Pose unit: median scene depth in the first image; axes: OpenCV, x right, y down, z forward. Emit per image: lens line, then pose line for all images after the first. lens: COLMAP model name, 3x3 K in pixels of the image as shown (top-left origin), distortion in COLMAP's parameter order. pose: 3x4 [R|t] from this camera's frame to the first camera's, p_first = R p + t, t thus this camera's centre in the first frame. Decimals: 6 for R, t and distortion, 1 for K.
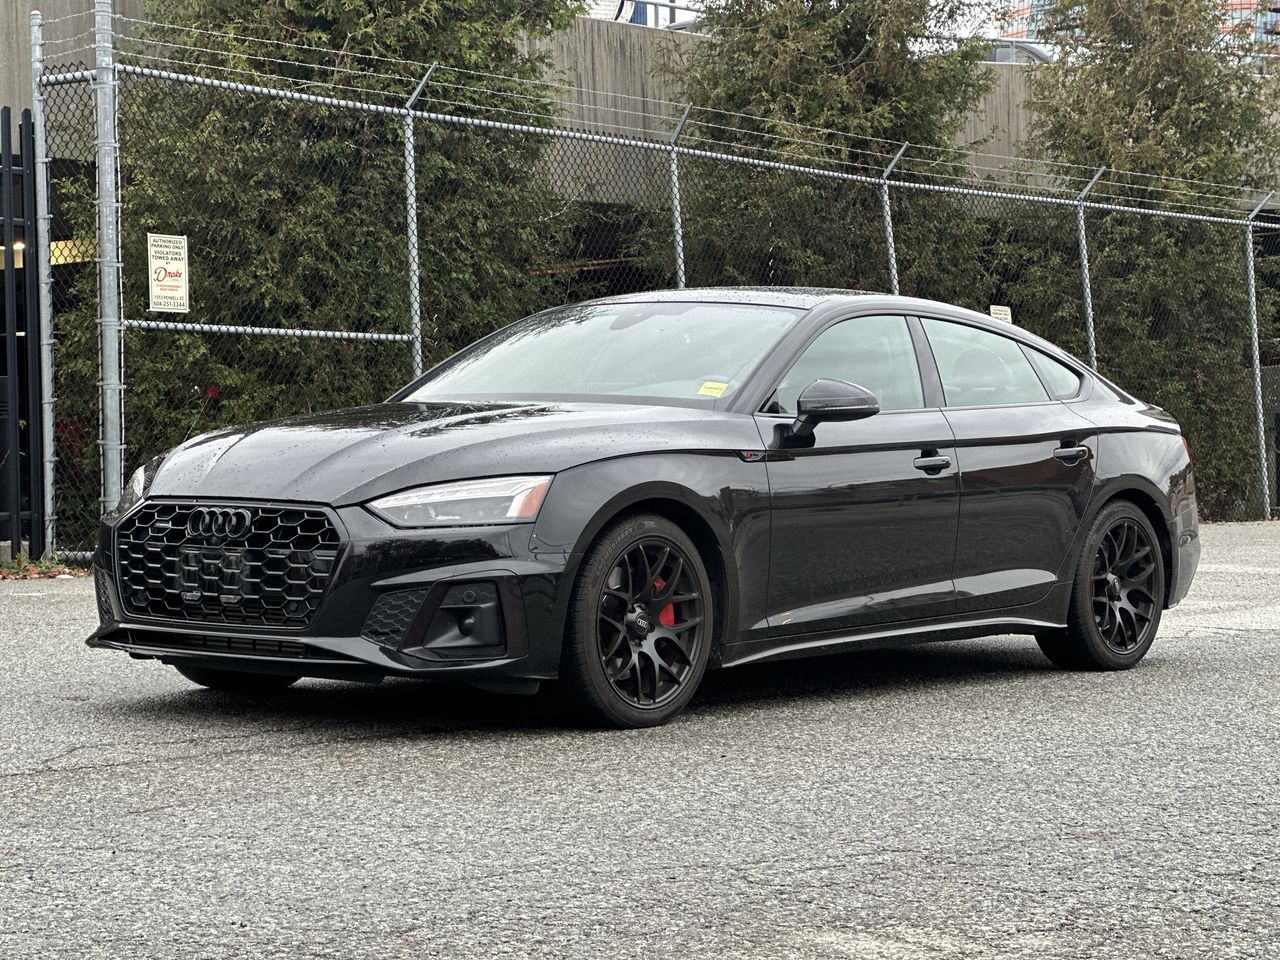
lens RADIAL K [[2876.2, 0, 640.0], [0, 2876.2, 480.0], [0, 0, 1]] dist [0.035716, 2.645247]
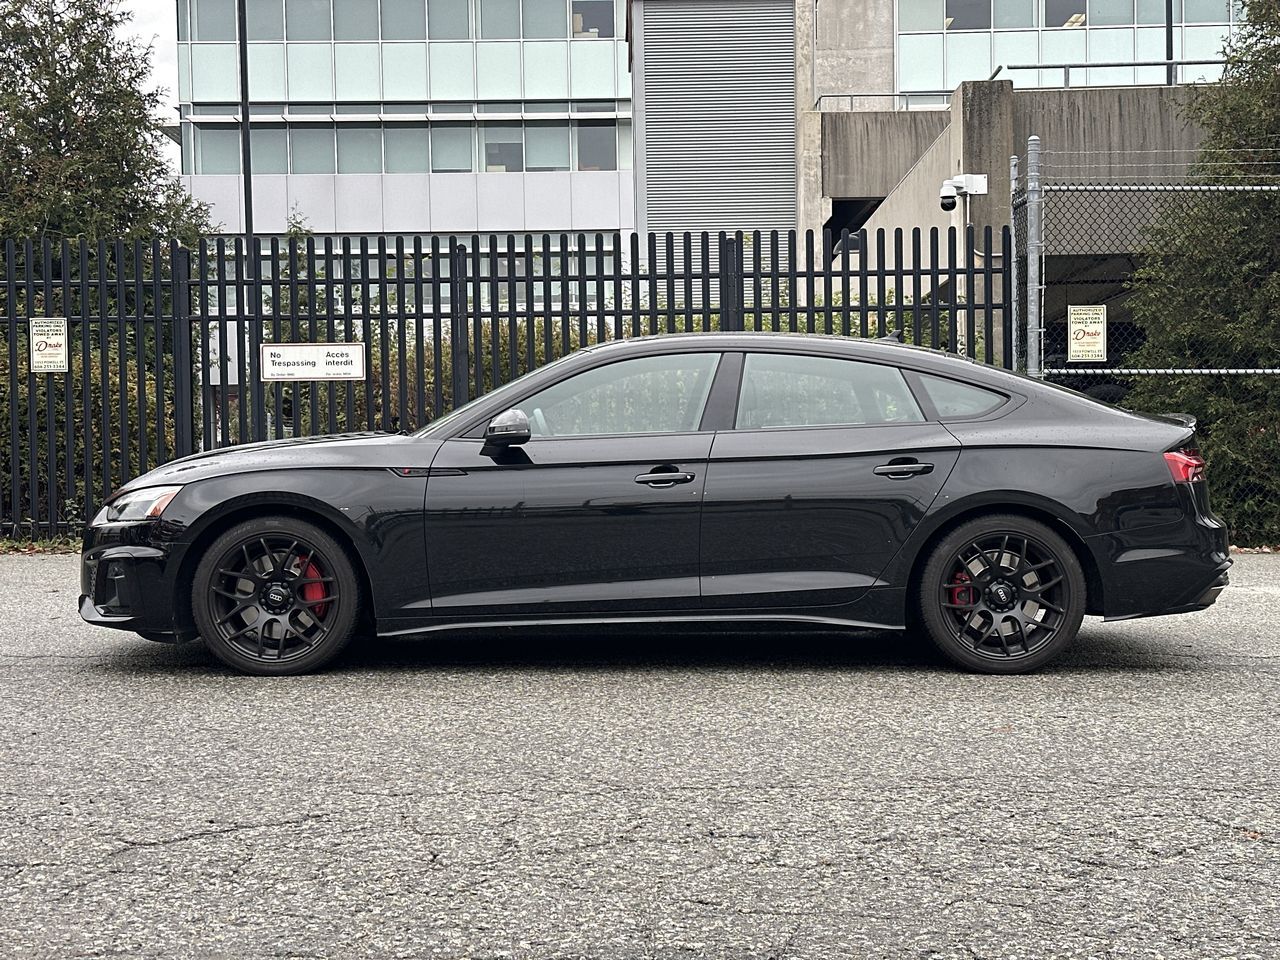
lens RADIAL K [[1782.0, 0, 641.9], [0, 1782.0, 514.2], [0, 0, 1]] dist [0.099761, 0.060046]
pose [[0.645710, 0.023473, -0.763222, 0.677900], [-0.007816, 0.999678, 0.024133, -0.009070], [0.763543, -0.009618, 0.645686, 0.552454]]
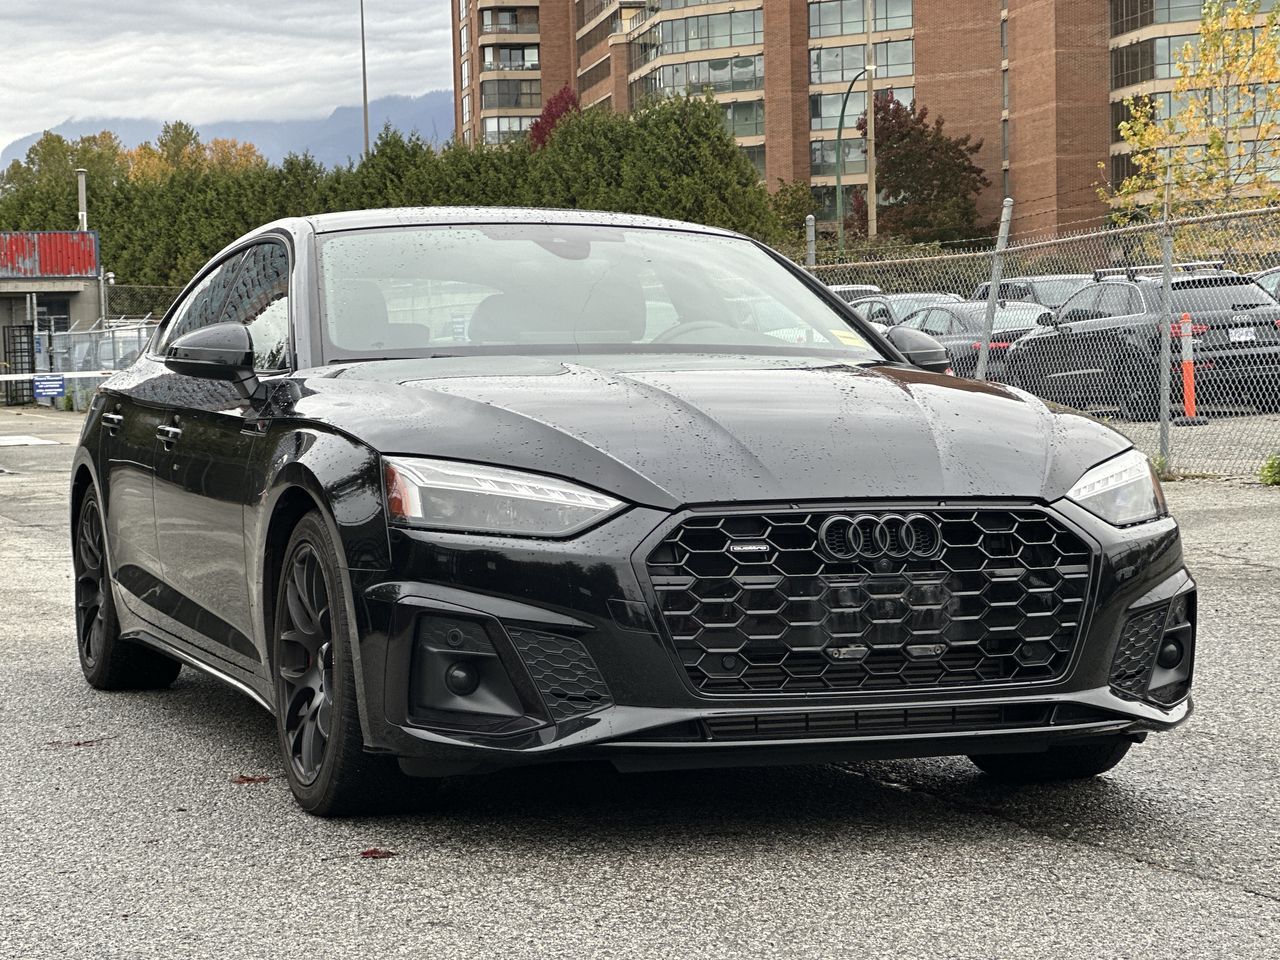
lens RADIAL K [[2876.2, 0, 640.0], [0, 2876.2, 480.0], [0, 0, 1]] dist [0.035716, 2.645247]
pose [[0.534982, -0.040489, 0.843893, -0.659218], [0.033778, 0.999077, 0.026521, -0.015680], [-0.844188, 0.014317, 0.535856, 0.630558]]
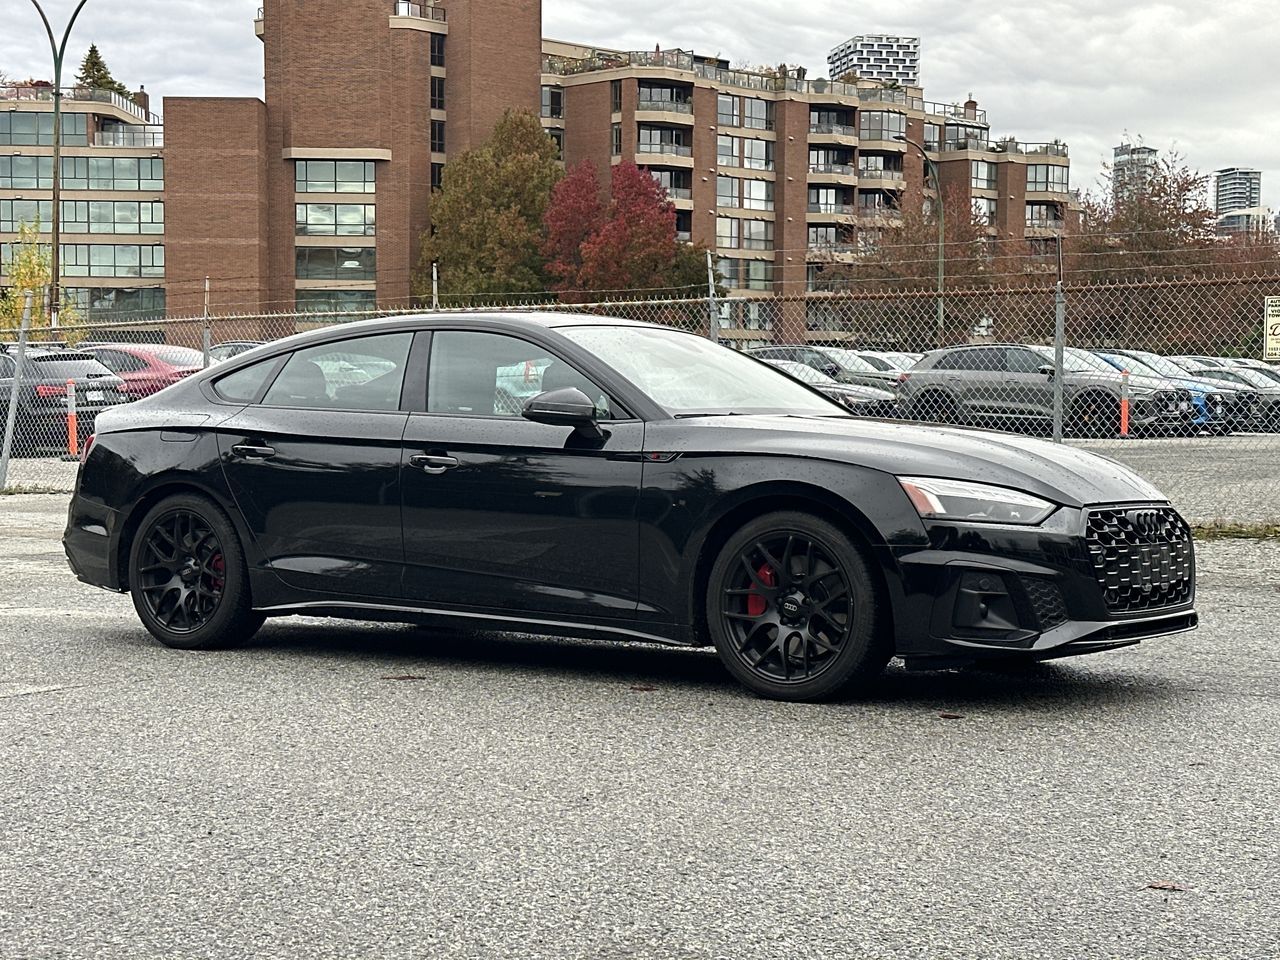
lens RADIAL K [[2160.1, 0, 640.0], [0, 2160.1, 480.0], [0, 0, 1]] dist [0.001864, -0.145587]
pose [[-0.100647, -0.029313, 0.994490, -0.911065], [0.011521, 0.999465, 0.030626, -0.029219], [-0.994856, 0.014540, -0.100255, 1.171062]]
